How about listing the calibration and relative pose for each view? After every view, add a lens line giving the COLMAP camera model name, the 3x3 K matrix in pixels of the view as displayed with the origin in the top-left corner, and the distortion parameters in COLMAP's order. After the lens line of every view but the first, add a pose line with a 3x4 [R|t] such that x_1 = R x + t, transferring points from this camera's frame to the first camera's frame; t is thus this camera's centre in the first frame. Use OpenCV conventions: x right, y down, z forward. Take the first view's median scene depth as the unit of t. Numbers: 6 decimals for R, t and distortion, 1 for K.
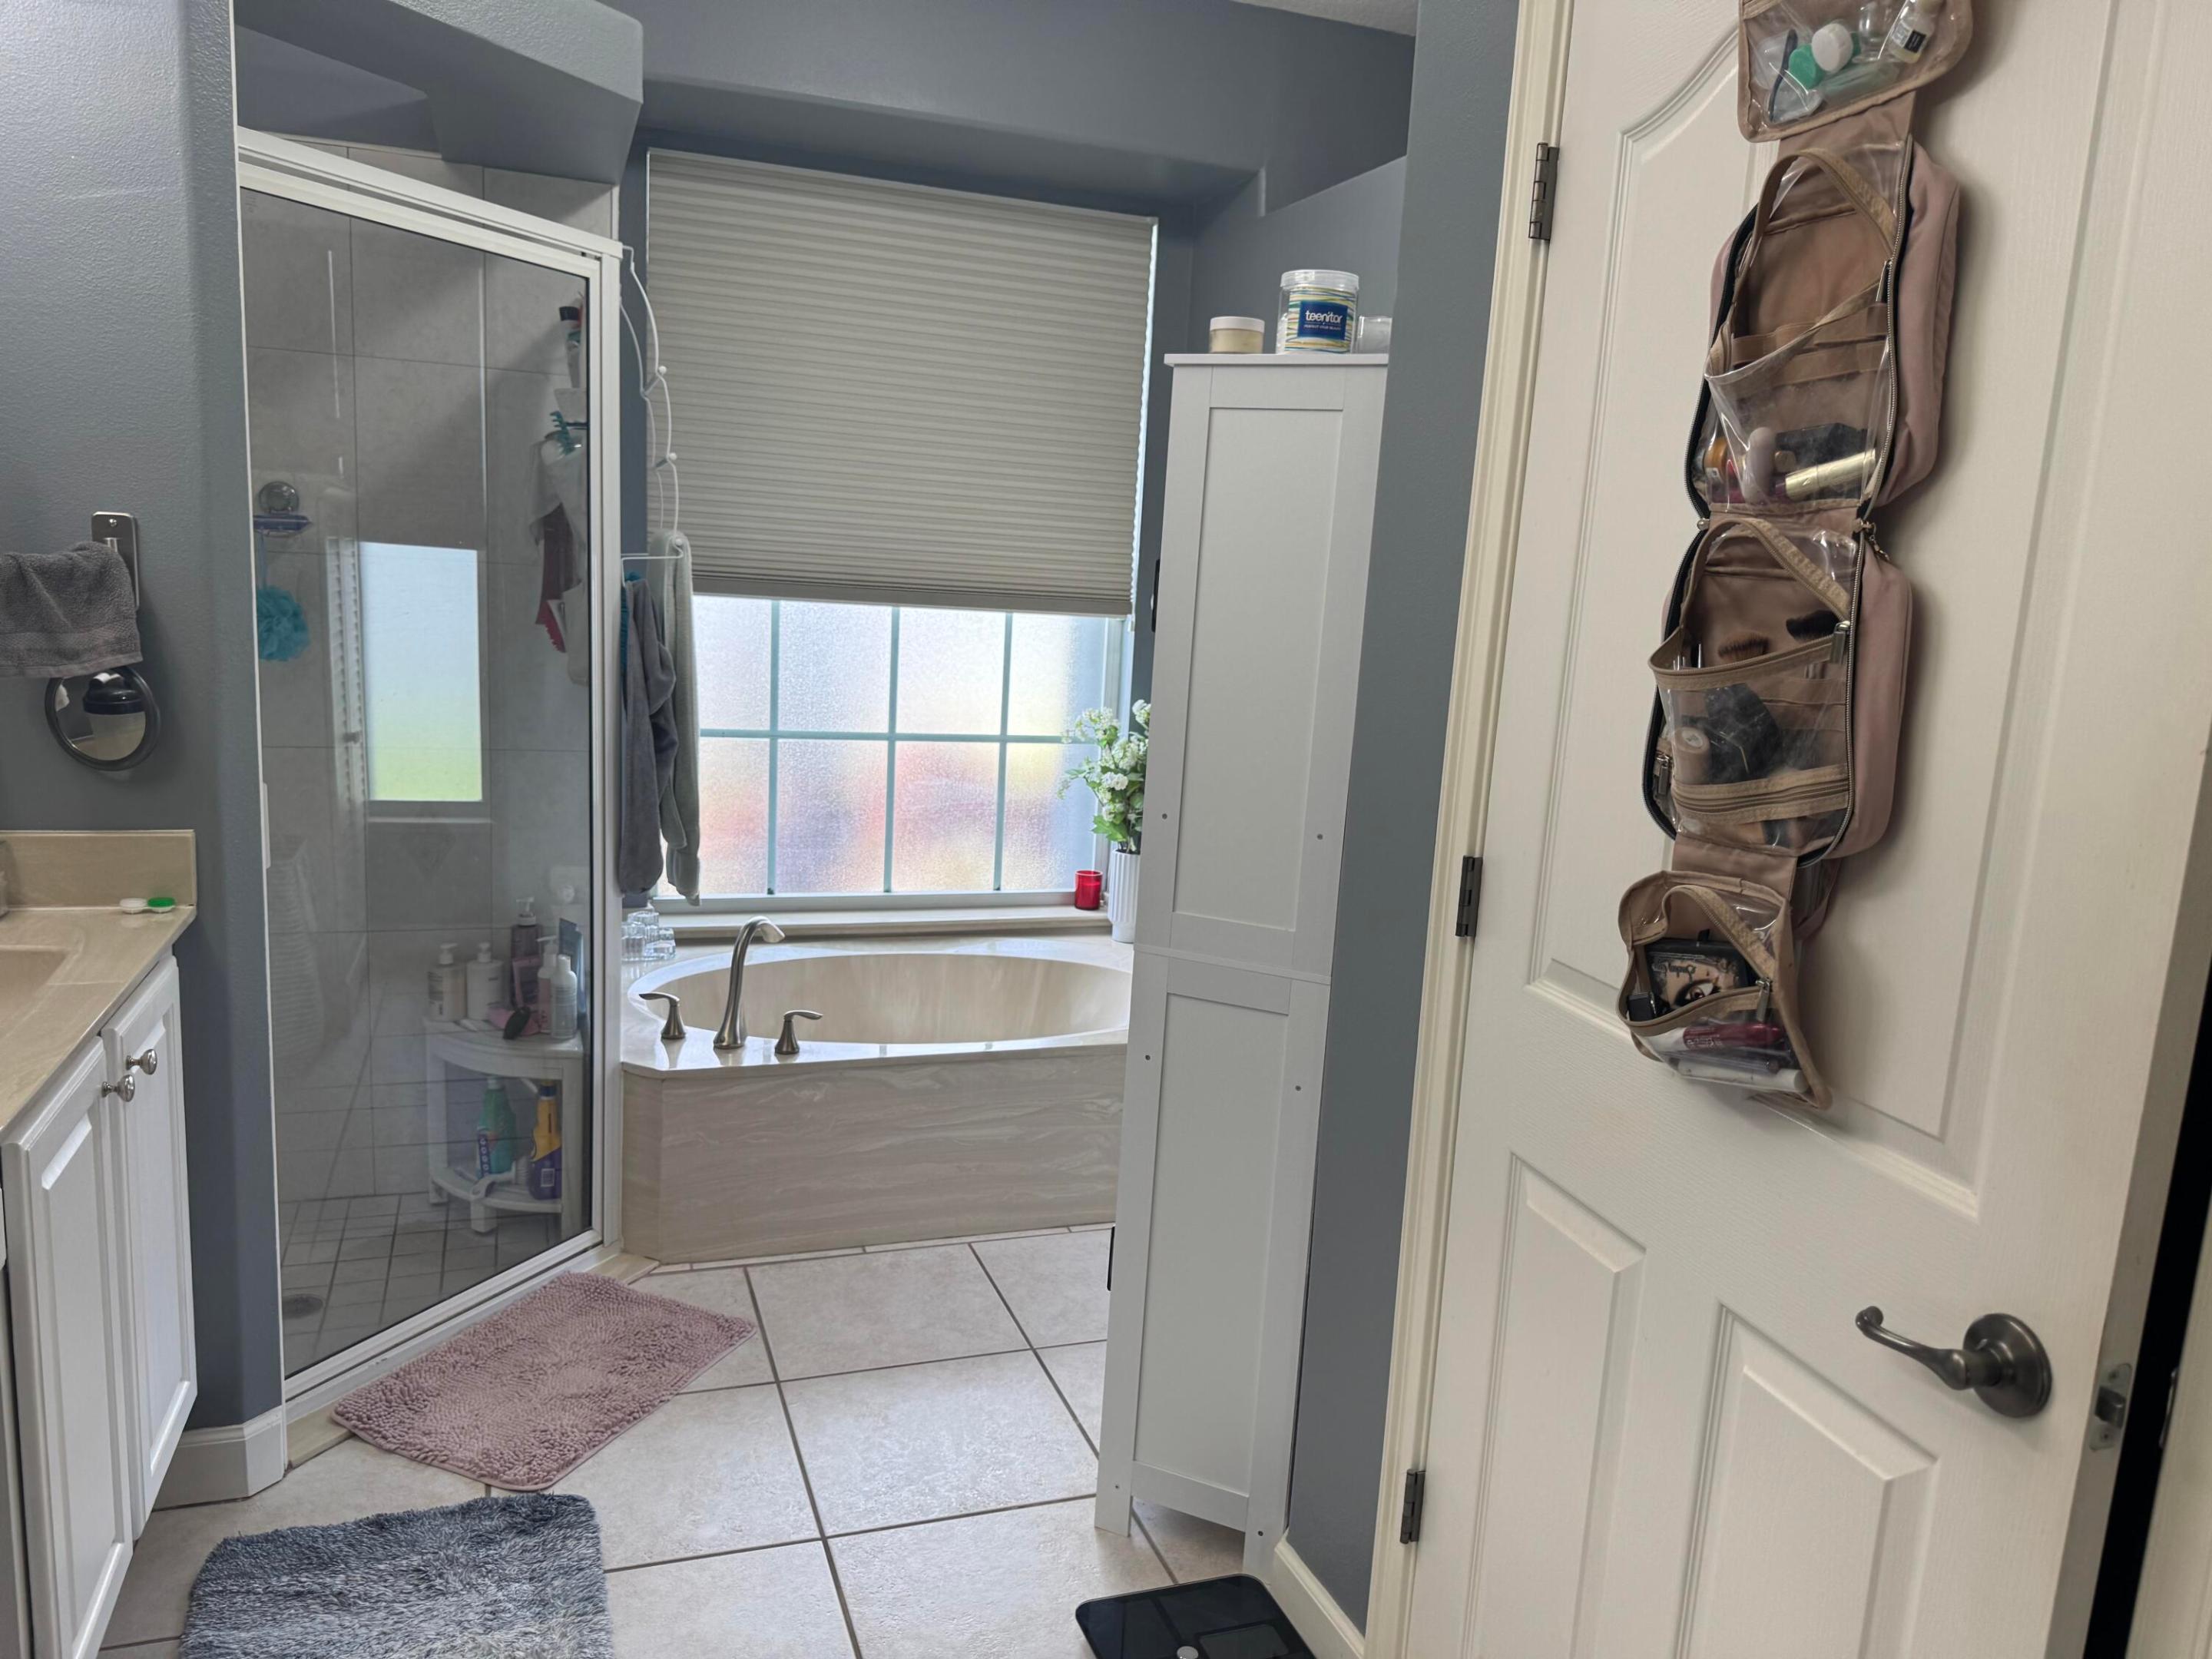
lens RADIAL K [[1584.6, 0, 1099.5], [0, 1584.6, 833.0], [0, 0, 1]] dist [0.070808, -0.075403]
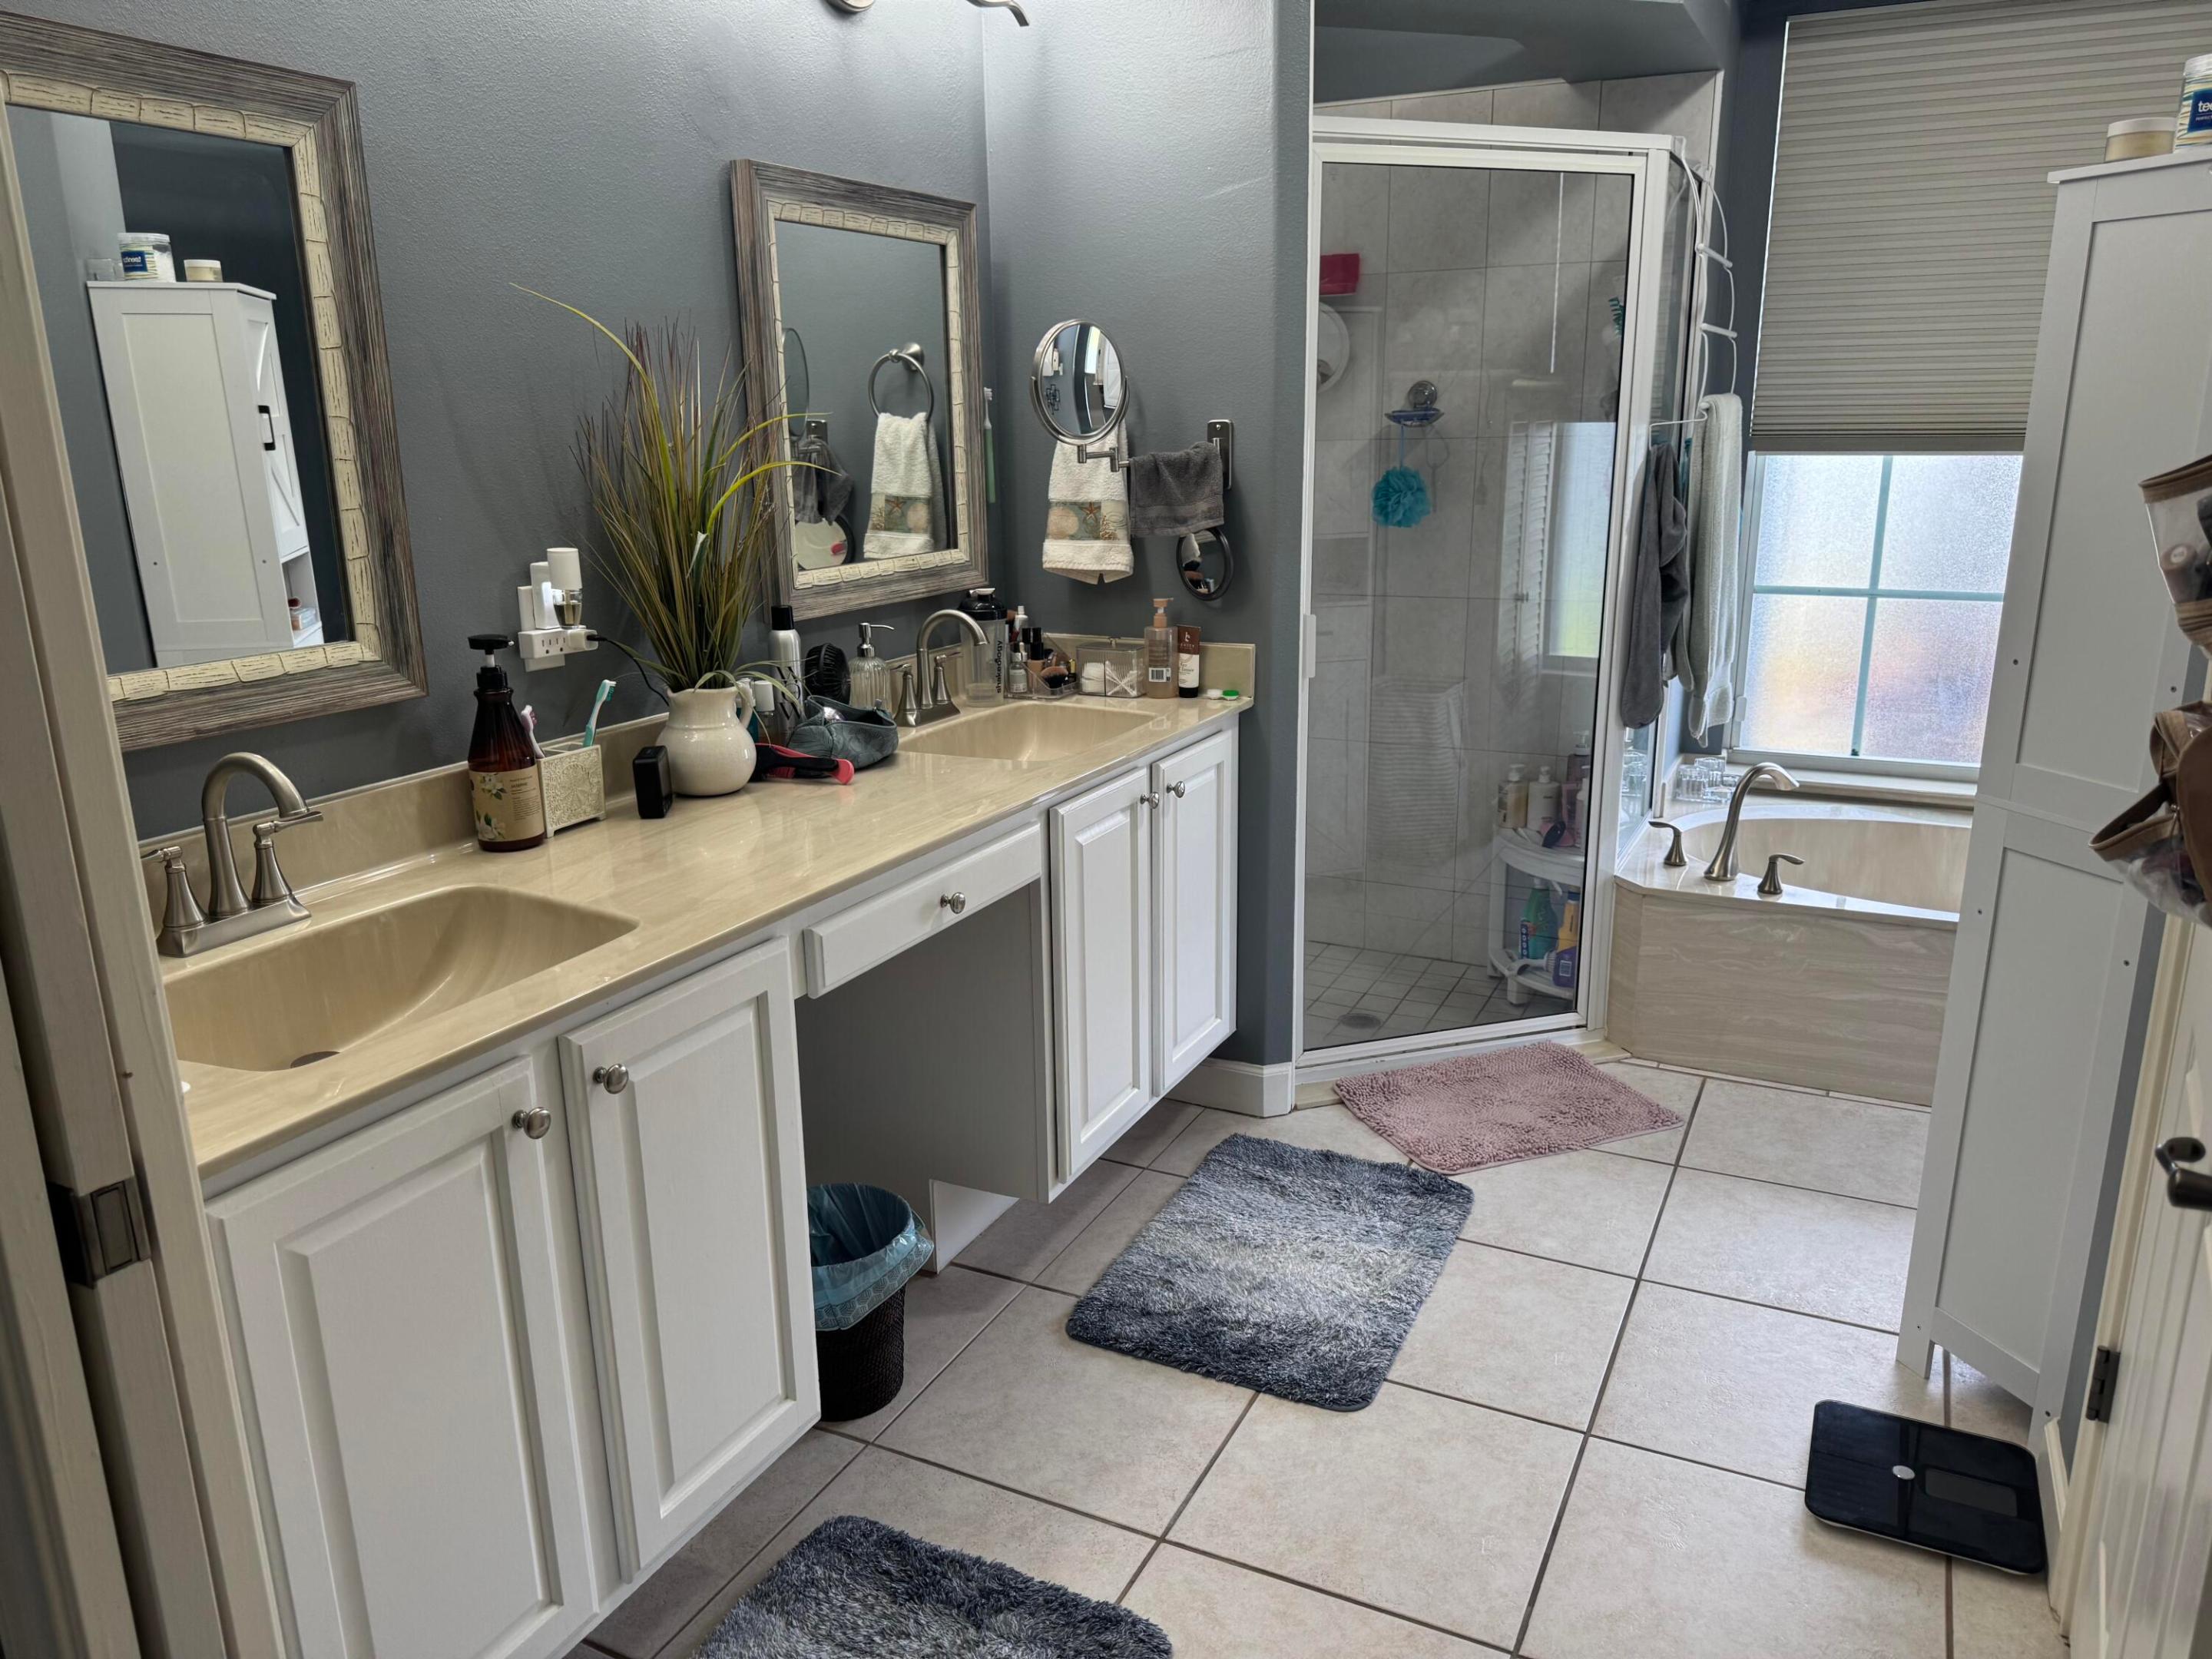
lens RADIAL K [[1561.1, 0, 1089.8], [0, 1561.1, 826.0], [0, 0, 1]] dist [0.070071, -0.104373]
pose [[0.688001, 0.118044, -0.716045, 0.294823], [-0.065520, 0.992756, 0.100708, 0.023889], [0.722746, -0.022372, 0.690752, -0.056493]]
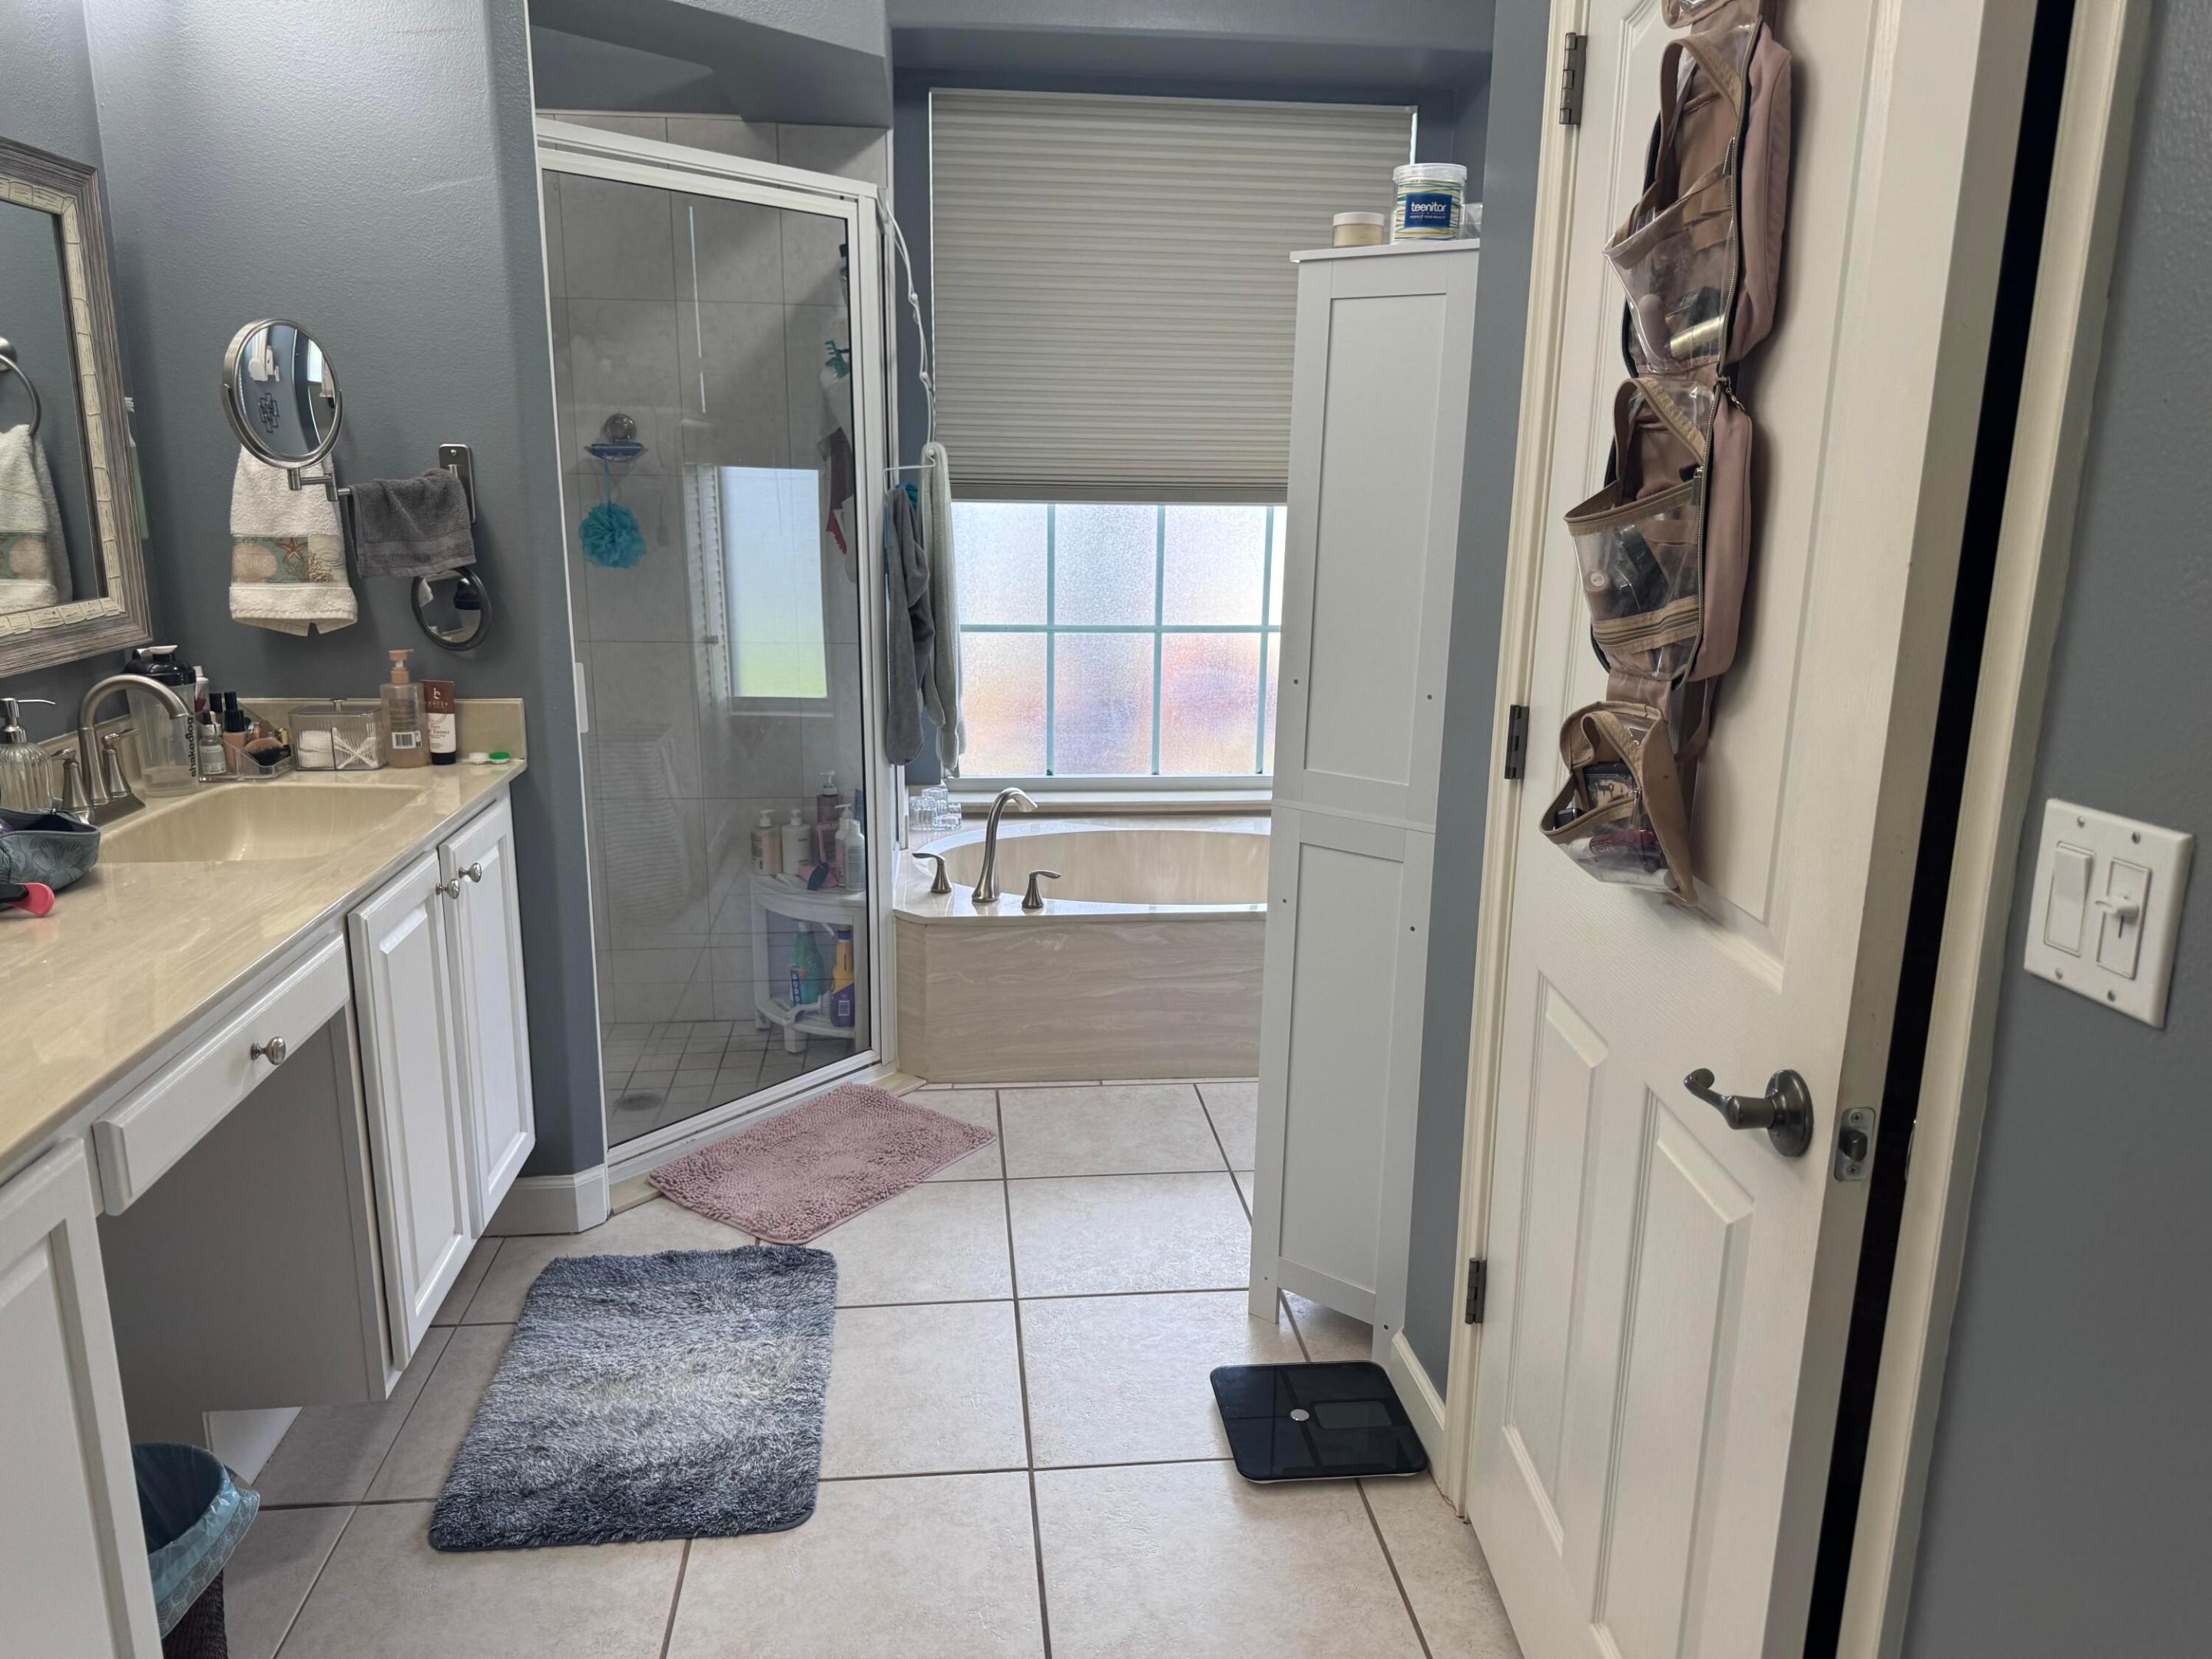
lens RADIAL K [[1566.2, 0, 1106.0], [0, 1566.2, 829.5], [0, 0, 1]] dist [0.114909, -0.175868]
pose [[0.972197, 0.012286, -0.233841, 0.143055], [0.000915, 0.998416, 0.056261, 0.025763], [0.234162, -0.054911, 0.970646, -0.084309]]
